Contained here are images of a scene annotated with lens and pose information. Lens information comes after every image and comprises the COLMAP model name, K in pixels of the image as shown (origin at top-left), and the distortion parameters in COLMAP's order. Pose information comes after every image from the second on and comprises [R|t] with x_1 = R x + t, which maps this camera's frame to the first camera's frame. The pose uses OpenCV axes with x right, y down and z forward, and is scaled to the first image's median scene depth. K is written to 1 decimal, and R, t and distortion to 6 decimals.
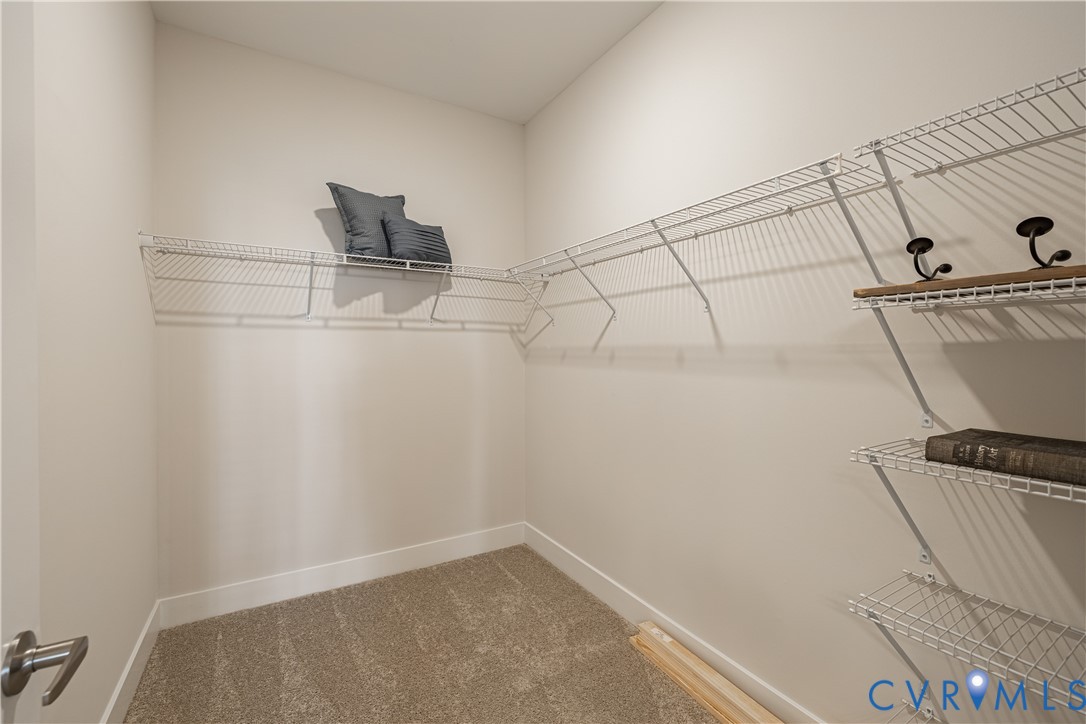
lens RADIAL K [[453.2, 0, 543.3], [0, 453.2, 355.7], [0, 0, 1]] dist [0.002646, -0.000030]
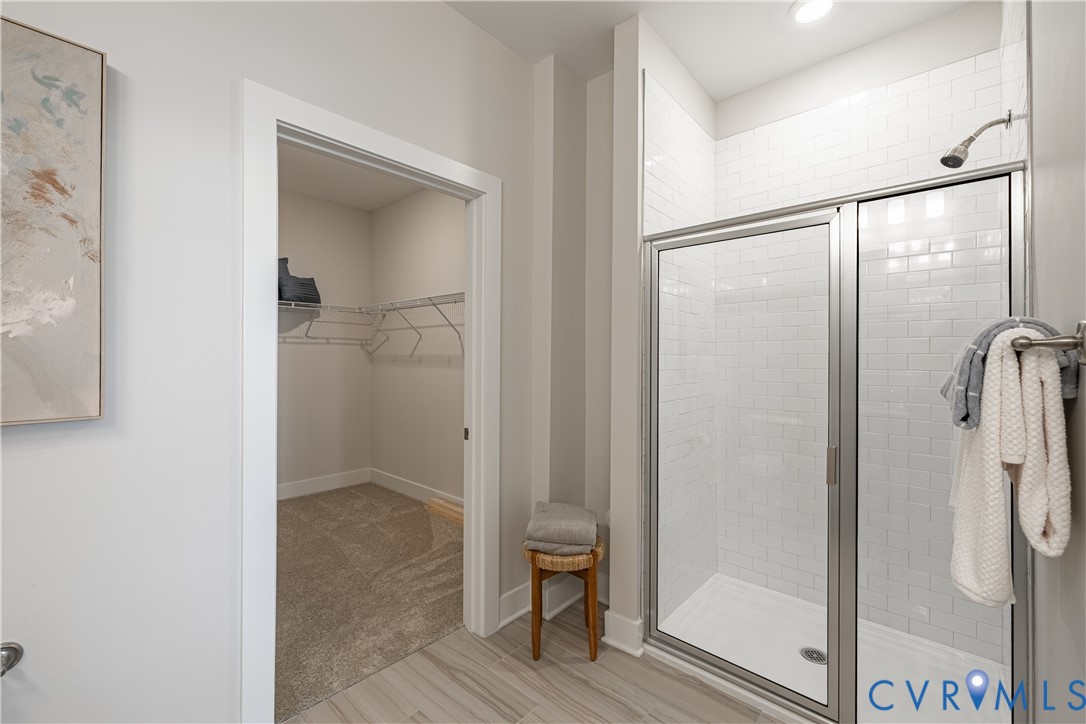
lens RADIAL K [[453.2, 0, 543.3], [0, 453.2, 355.7], [0, 0, 1]] dist [0.002646, -0.000030]
pose [[0.956535, 0.003053, 0.291602, 0.084132], [-0.000005, 0.999945, -0.010453, 0.001438], [-0.291618, 0.009997, 0.956483, -0.772215]]
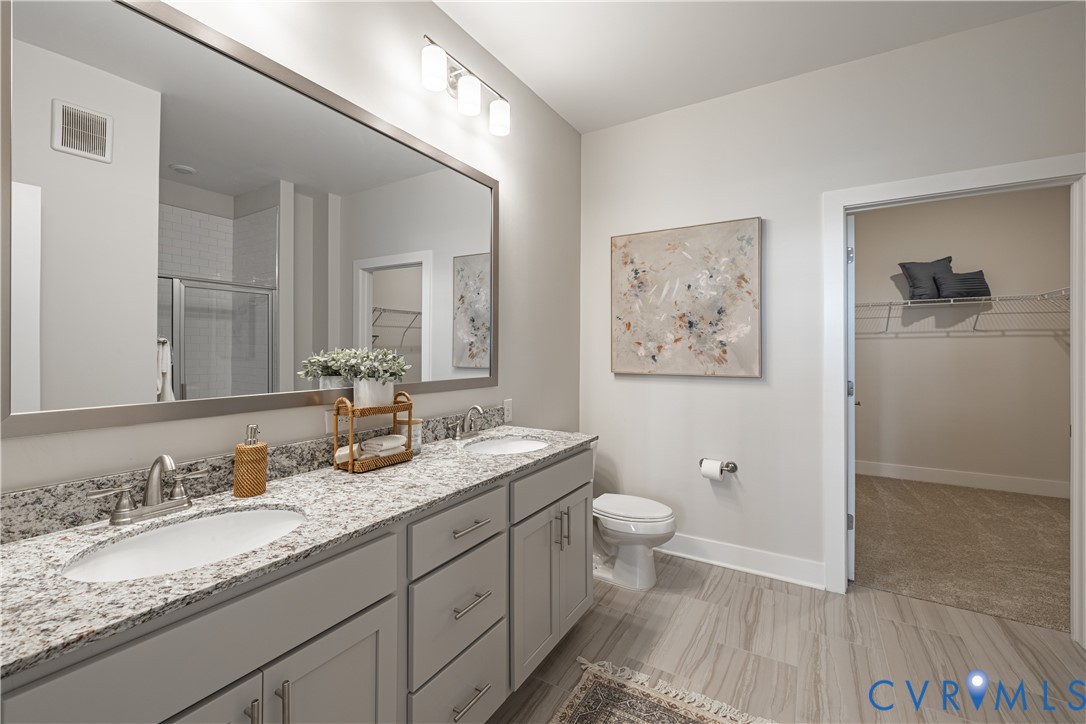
lens RADIAL K [[453.4, 0, 541.5], [0, 453.4, 350.9], [0, 0, 1]] dist [-0.001503, 0.000033]
pose [[0.472393, -0.000063, -0.881388, 0.452295], [-0.005916, 0.999977, -0.003242, 0.005438], [0.881368, 0.006746, 0.472382, -1.118072]]
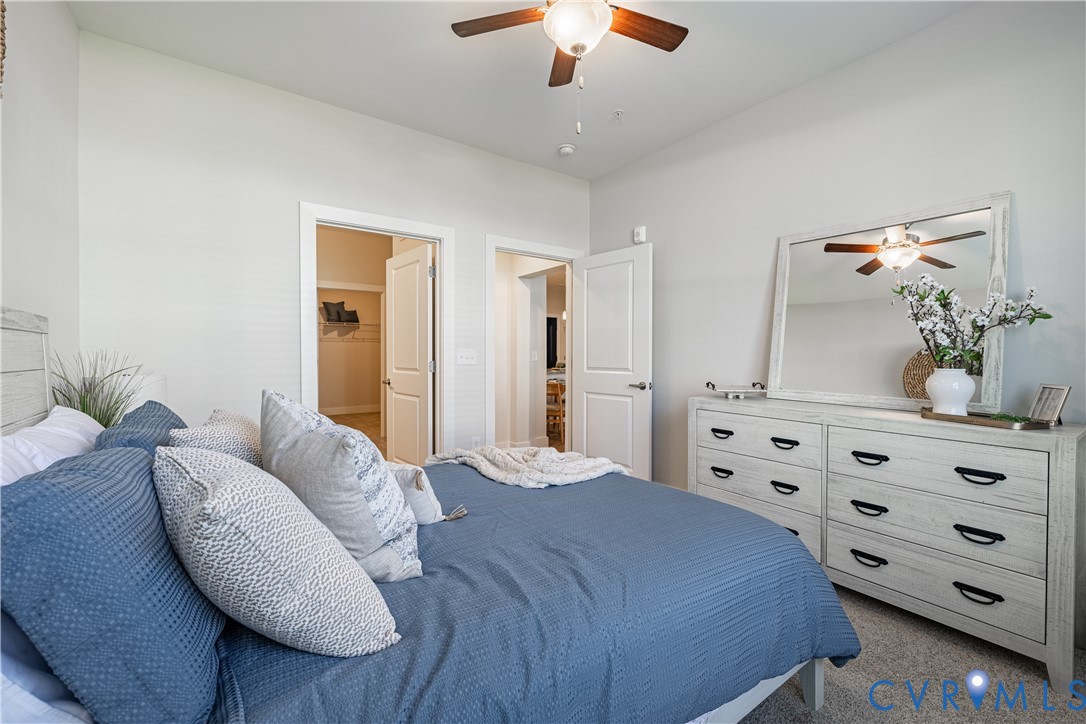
lens RADIAL K [[453.2, 0, 543.3], [0, 453.2, 355.7], [0, 0, 1]] dist [0.002646, -0.000030]
pose [[0.996147, 0.004514, 0.087588, 0.884995], [-0.004444, 0.999990, -0.000994, 0.045229], [-0.087591, 0.000601, 0.996156, -2.517633]]
